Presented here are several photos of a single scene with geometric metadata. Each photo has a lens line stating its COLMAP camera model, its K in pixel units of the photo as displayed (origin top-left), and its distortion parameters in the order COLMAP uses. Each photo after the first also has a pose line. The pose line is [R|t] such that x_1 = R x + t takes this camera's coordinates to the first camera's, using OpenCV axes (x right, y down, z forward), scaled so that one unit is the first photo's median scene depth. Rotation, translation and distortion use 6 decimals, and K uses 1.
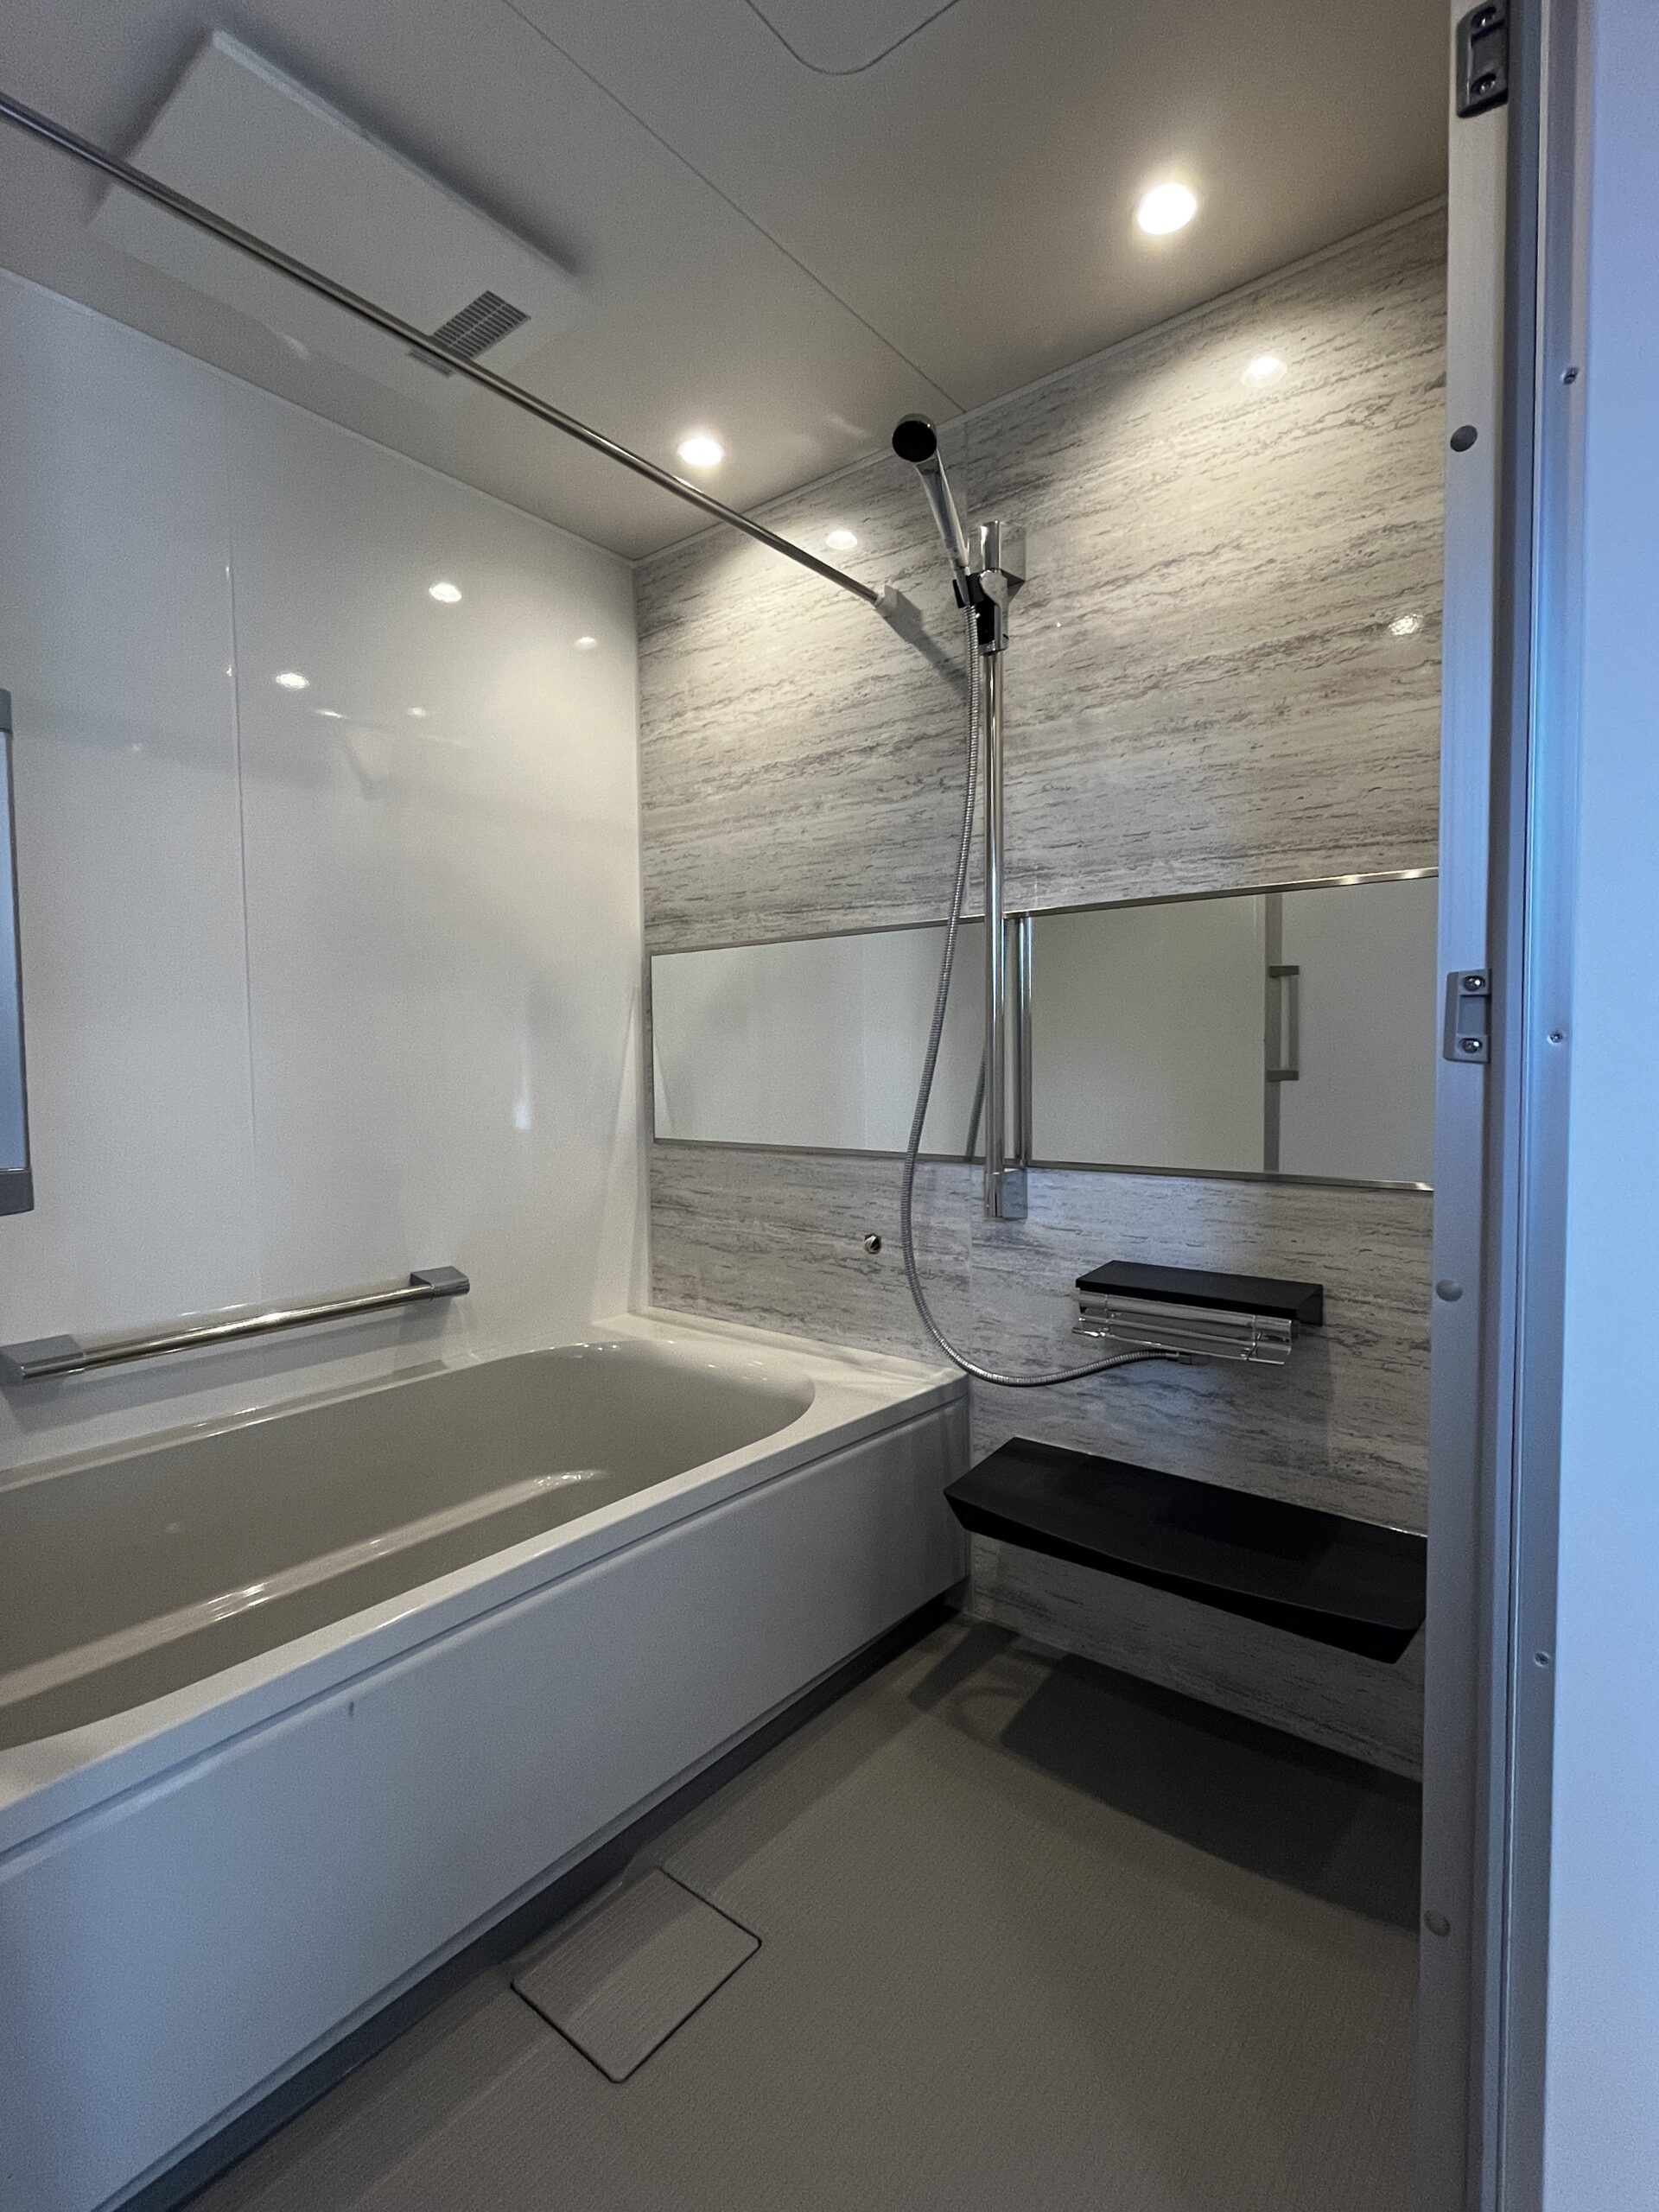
lens RADIAL K [[1043.9, 0, 836.0], [0, 1043.9, 1111.3], [0, 0, 1]] dist [-0.009666, -0.000911]
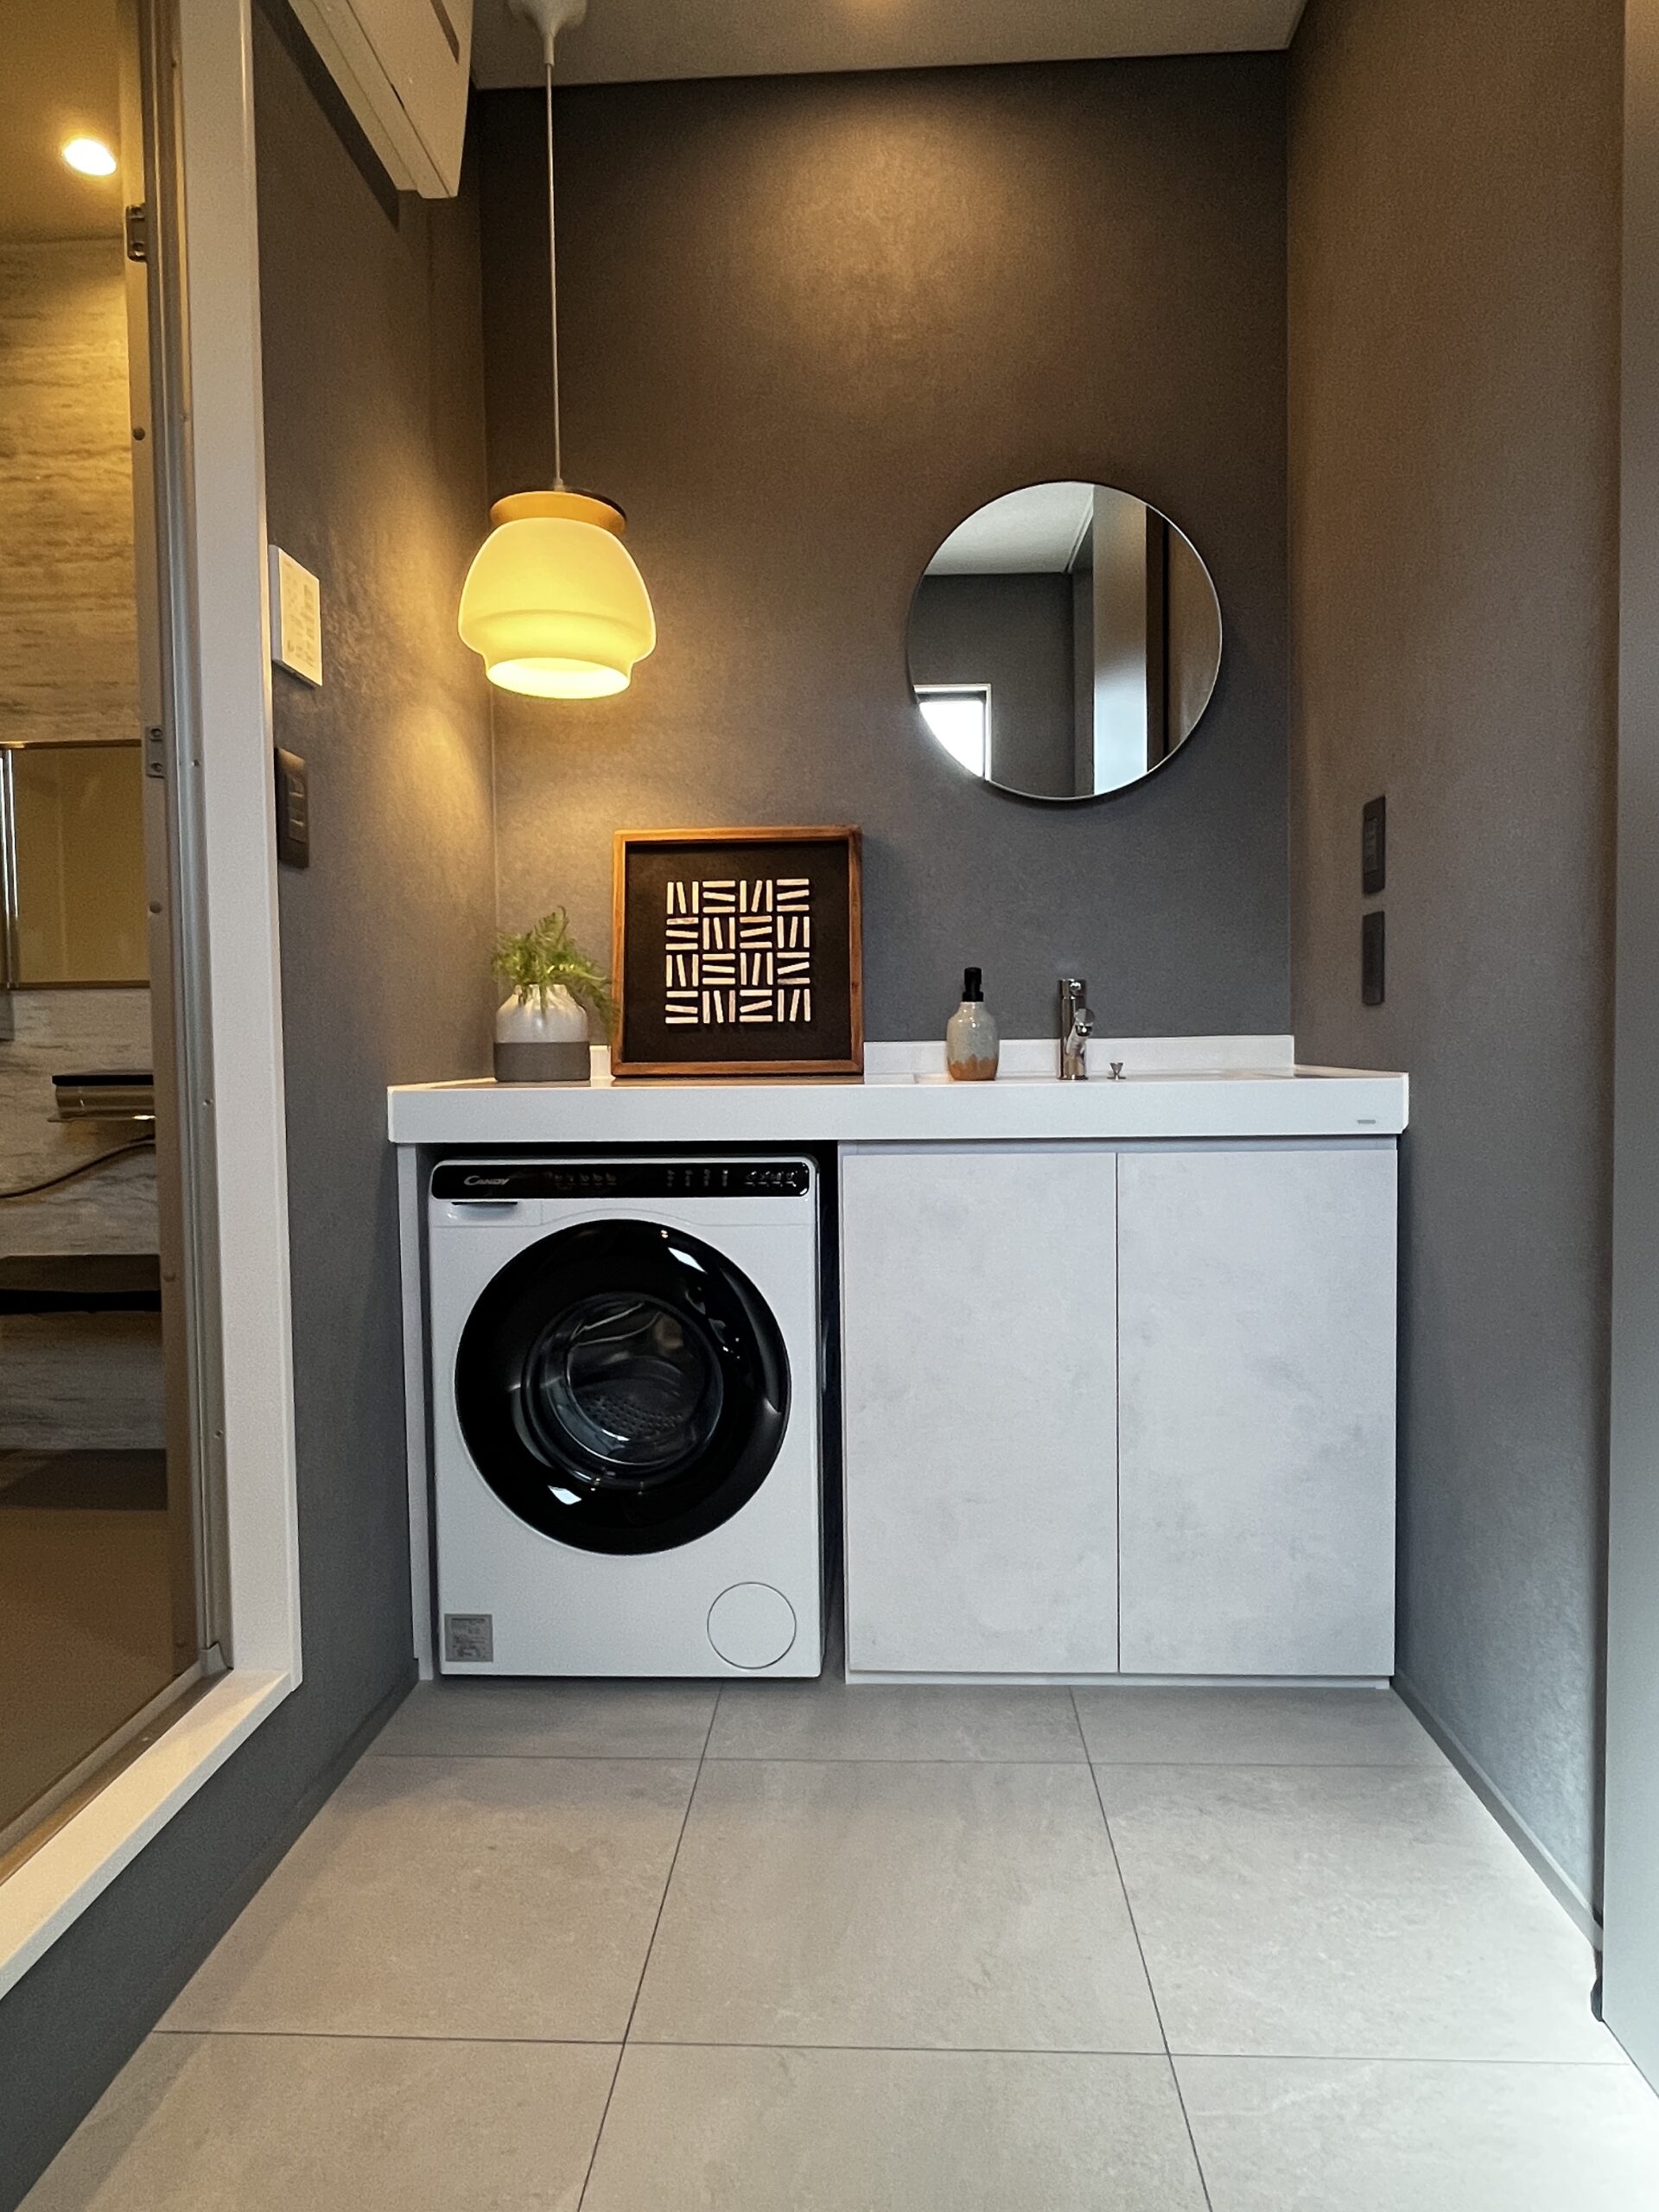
lens RADIAL K [[1330.7, 0, 828.6], [0, 1330.7, 1105.9], [0, 0, 1]] dist [-0.004650, 0.000227]
pose [[0.811882, -0.023472, 0.583349, 0.064253], [0.034440, 0.999377, -0.007721, 0.193055], [-0.582804, 0.026359, 0.812185, -0.510667]]
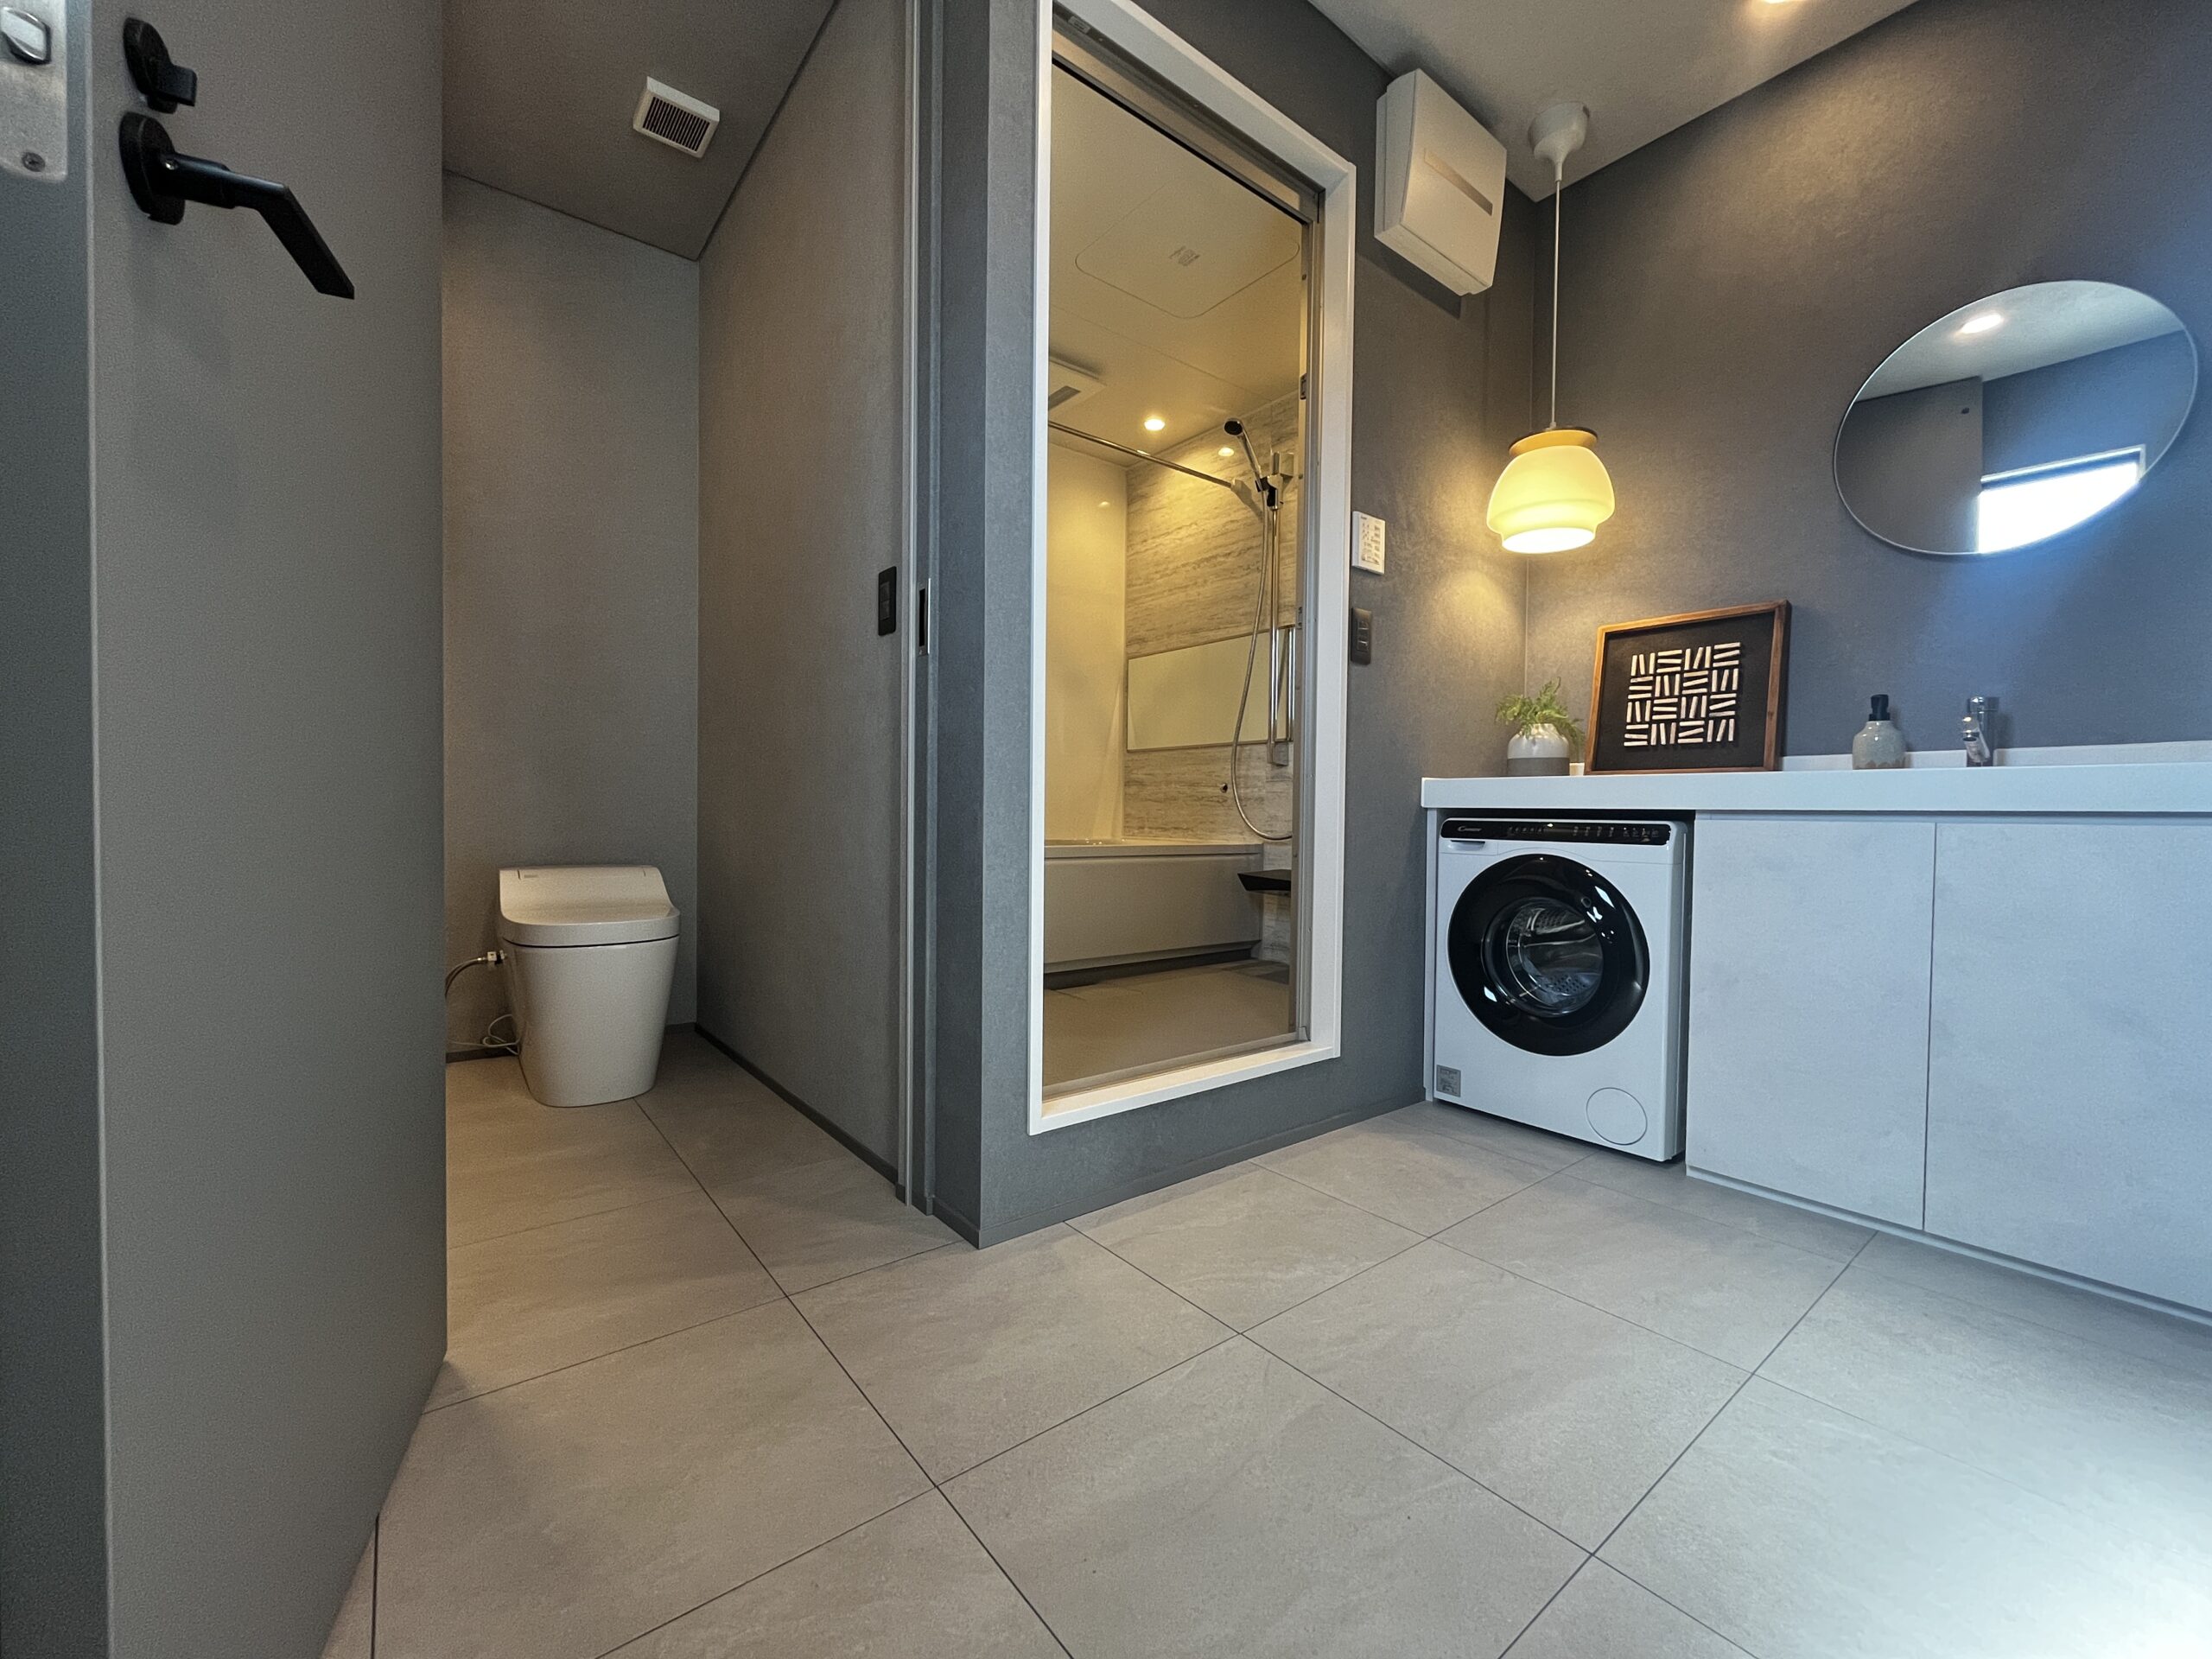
lens RADIAL K [[885.7, 0, 1117.8], [0, 885.7, 828.2], [0, 0, 1]] dist [-0.004656, 0.000619]
pose [[0.975278, 0.027342, -0.219282, 0.229371], [-0.034940, 0.998913, -0.030846, 0.282600], [0.218200, 0.037745, 0.975174, -0.813087]]
